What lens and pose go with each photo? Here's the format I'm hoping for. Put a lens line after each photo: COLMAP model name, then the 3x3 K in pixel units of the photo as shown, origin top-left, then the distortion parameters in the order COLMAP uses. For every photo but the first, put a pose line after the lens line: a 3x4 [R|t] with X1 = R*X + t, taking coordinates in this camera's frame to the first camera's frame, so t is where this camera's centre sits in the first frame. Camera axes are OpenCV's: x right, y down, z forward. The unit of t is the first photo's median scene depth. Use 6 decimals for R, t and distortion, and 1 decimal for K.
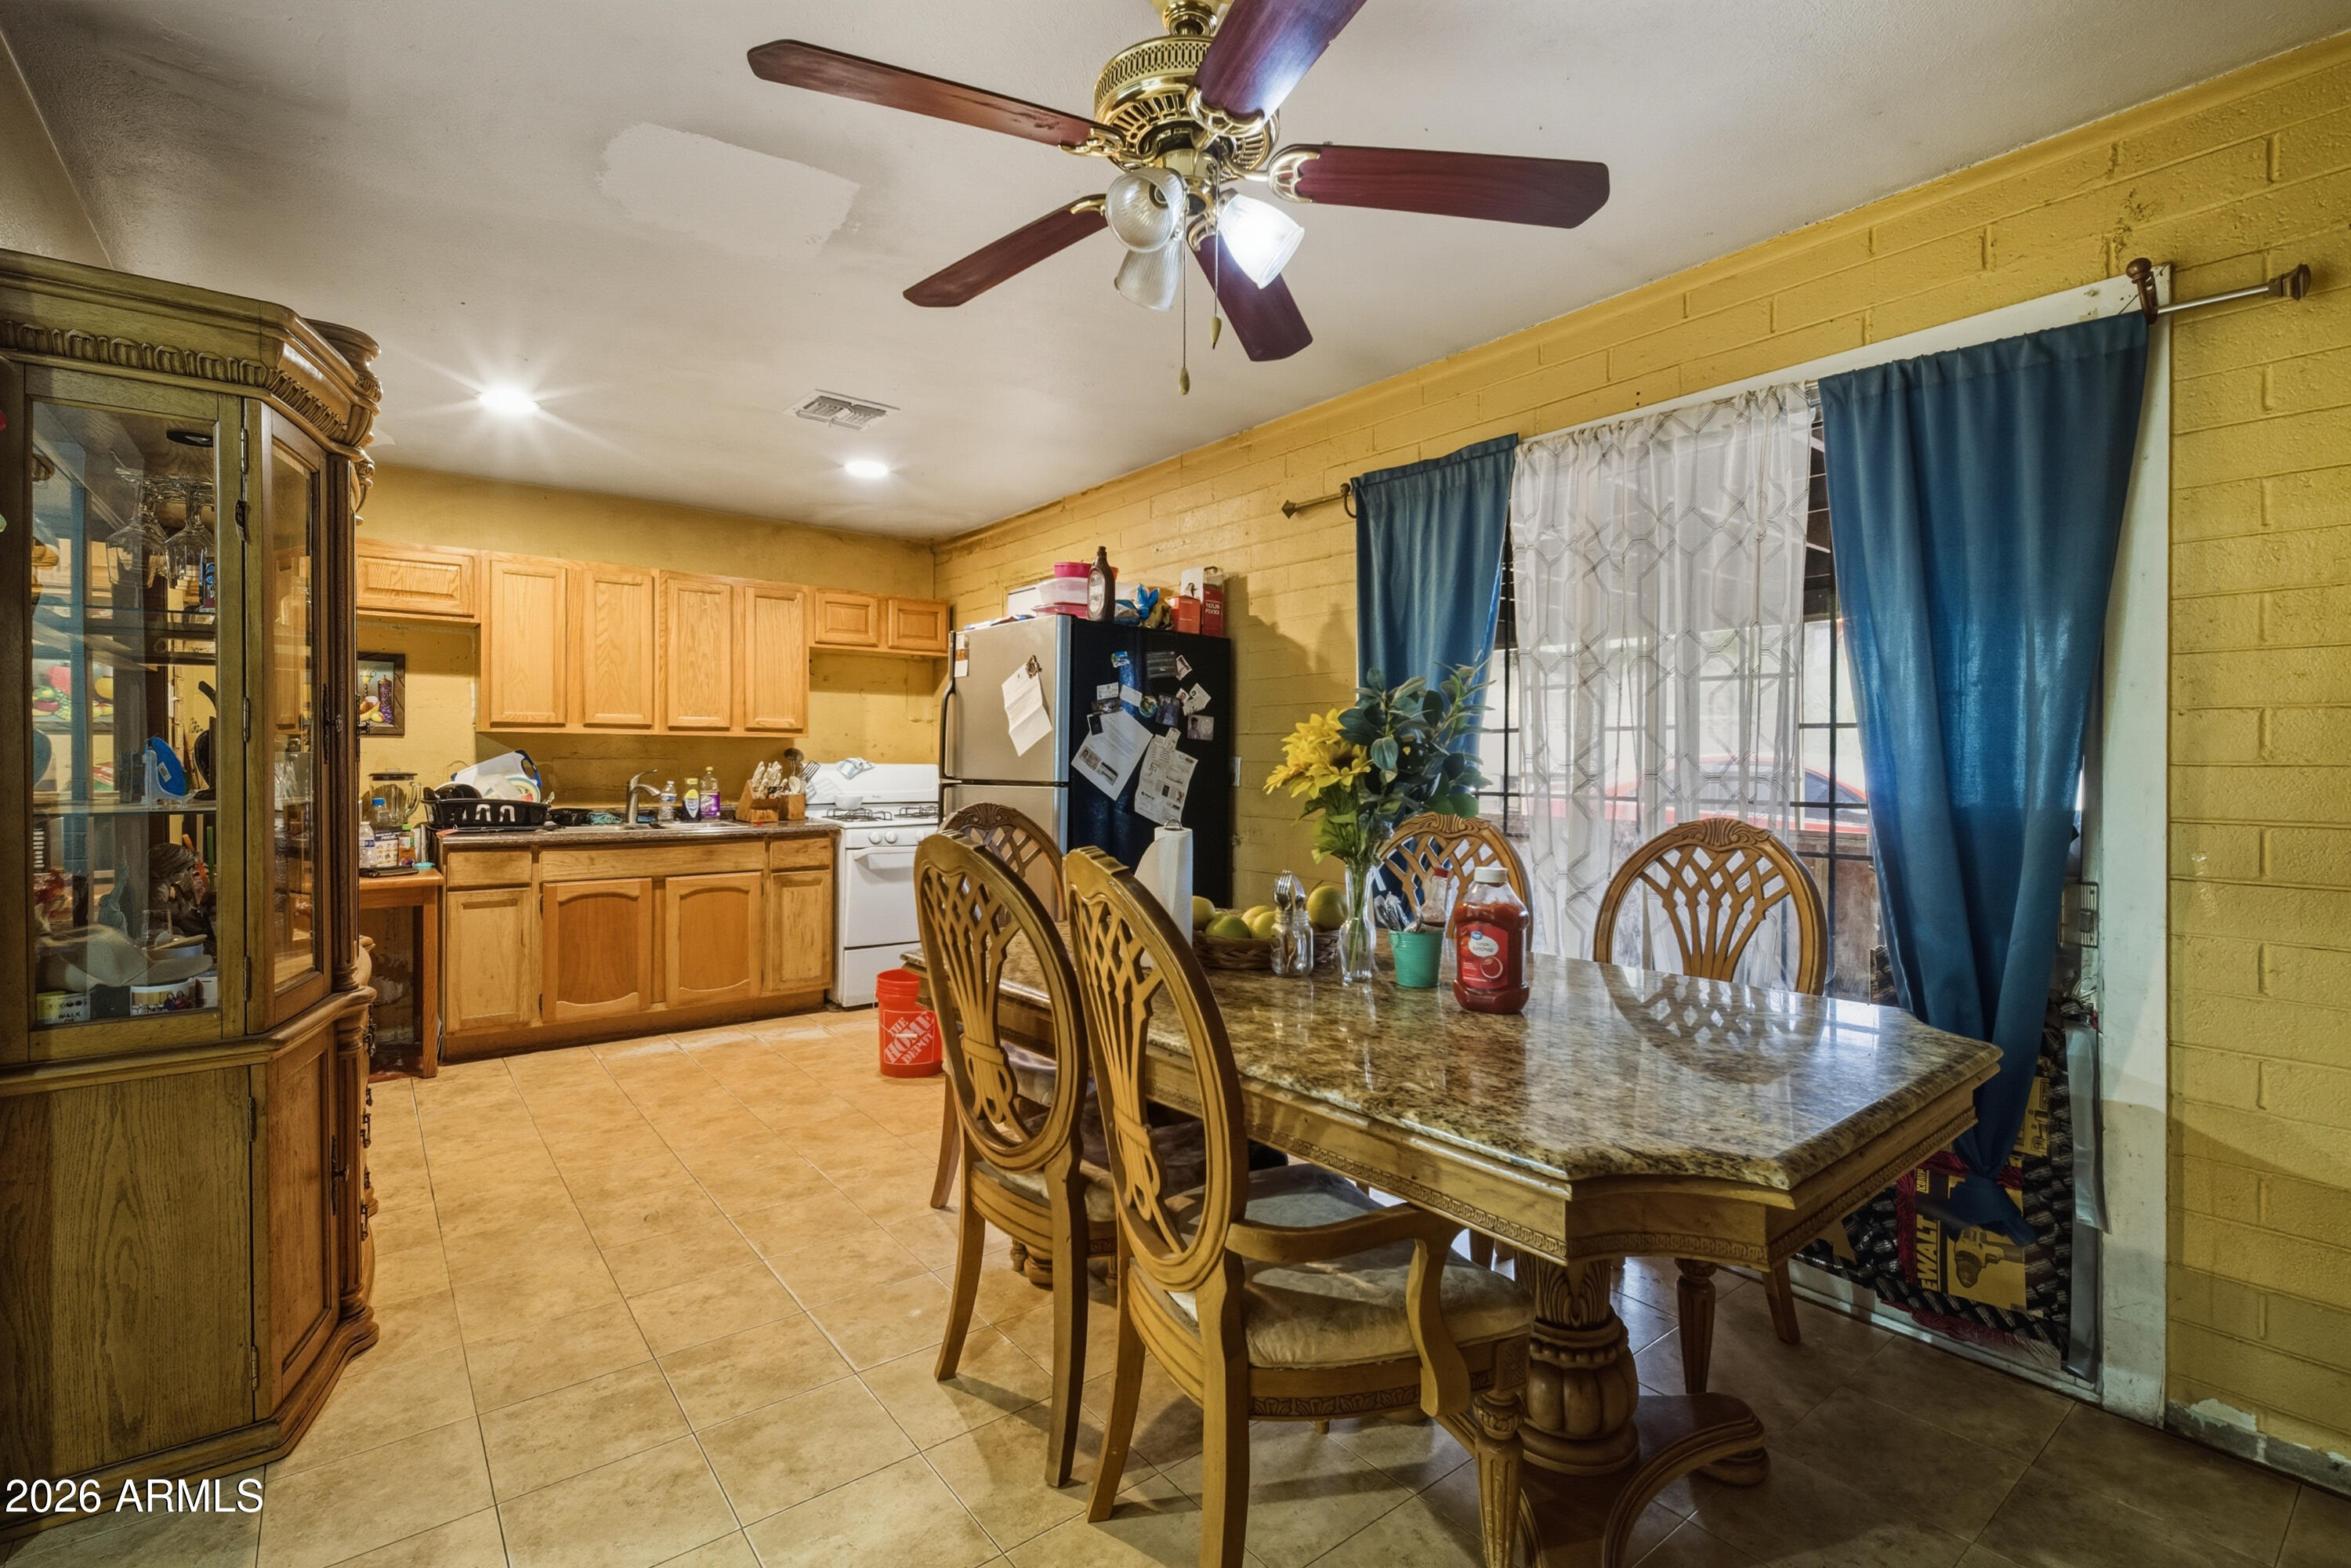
lens RADIAL K [[1043.0, 0, 1173.0], [0, 1043.0, 766.9], [0, 0, 1]] dist [0.015512, -0.010403]
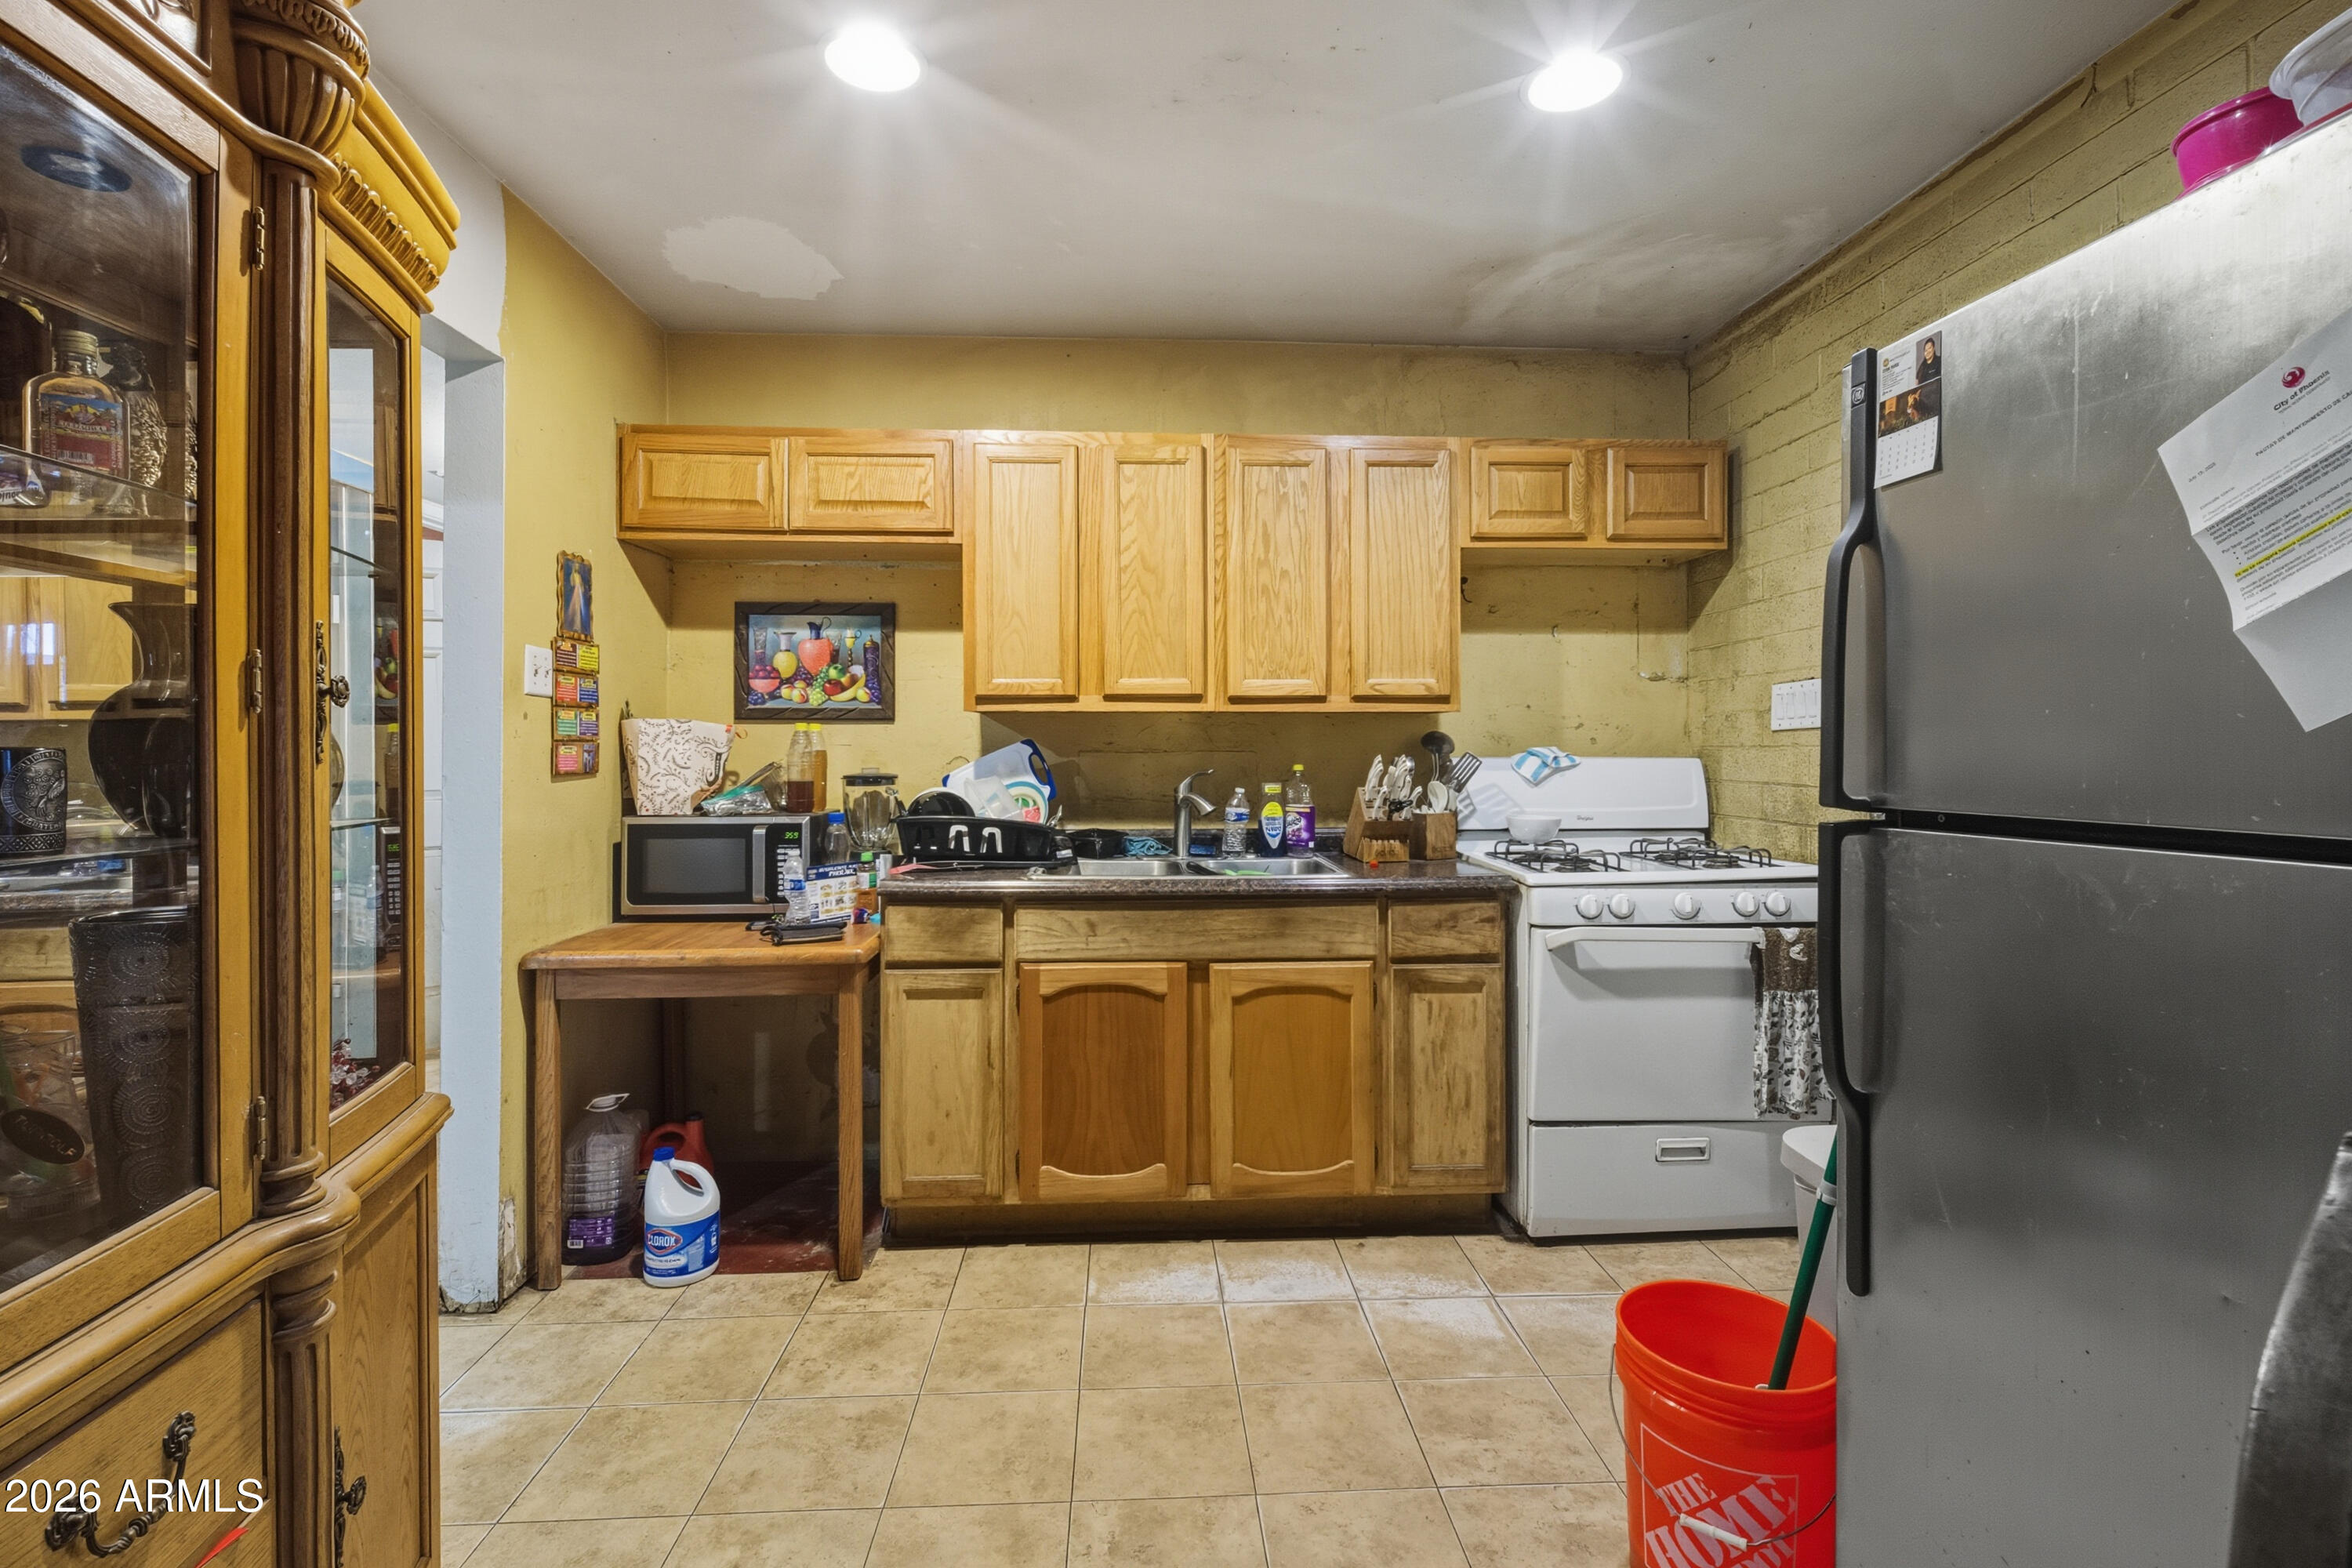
lens RADIAL K [[1058.0, 0, 1182.6], [0, 1058.0, 746.8], [0, 0, 1]] dist [0.014505, -0.009562]
pose [[0.818245, -0.009175, -0.574797, -0.170954], [0.002680, 0.999923, -0.012147, -0.003287], [0.574864, 0.008399, 0.818206, 0.531277]]
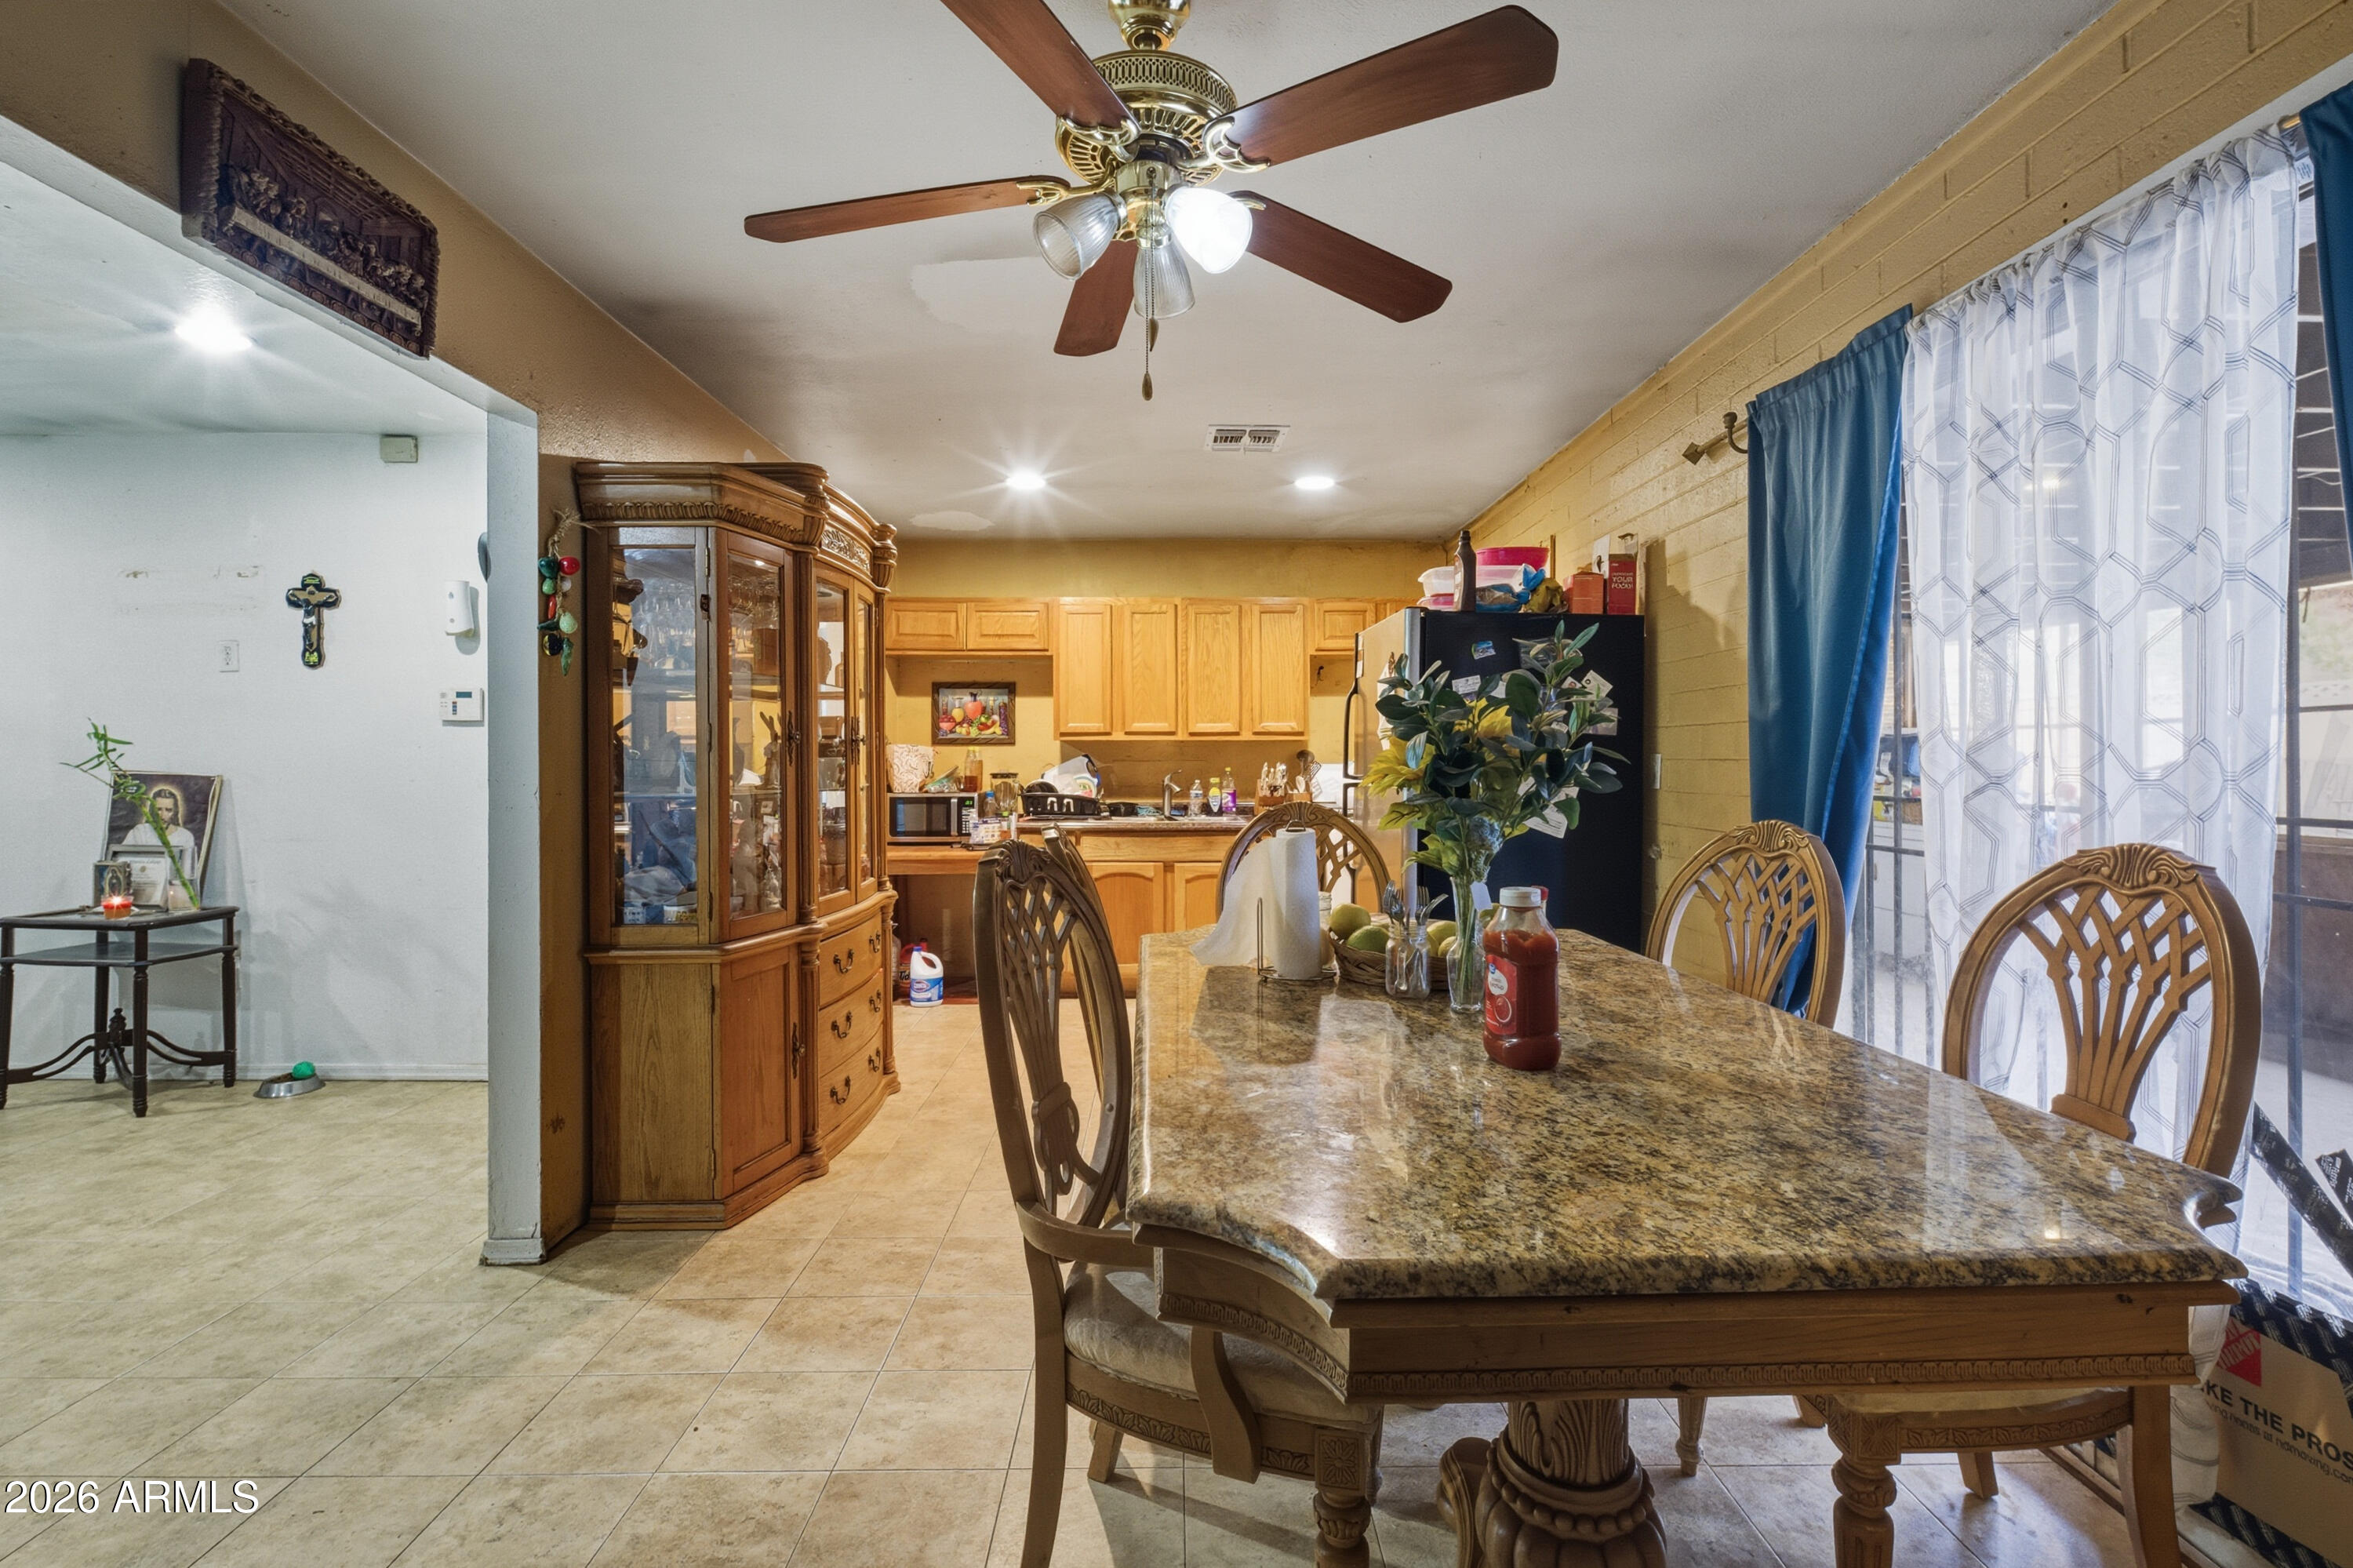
lens RADIAL K [[1058.9, 0, 1188.2], [0, 1058.9, 761.2], [0, 0, 1]] dist [0.014095, -0.010843]
pose [[0.797583, -0.005779, -0.603181, 0.238269], [0.002085, 0.999975, -0.006823, 0.000830], [0.603205, 0.004184, 0.797575, 0.072690]]
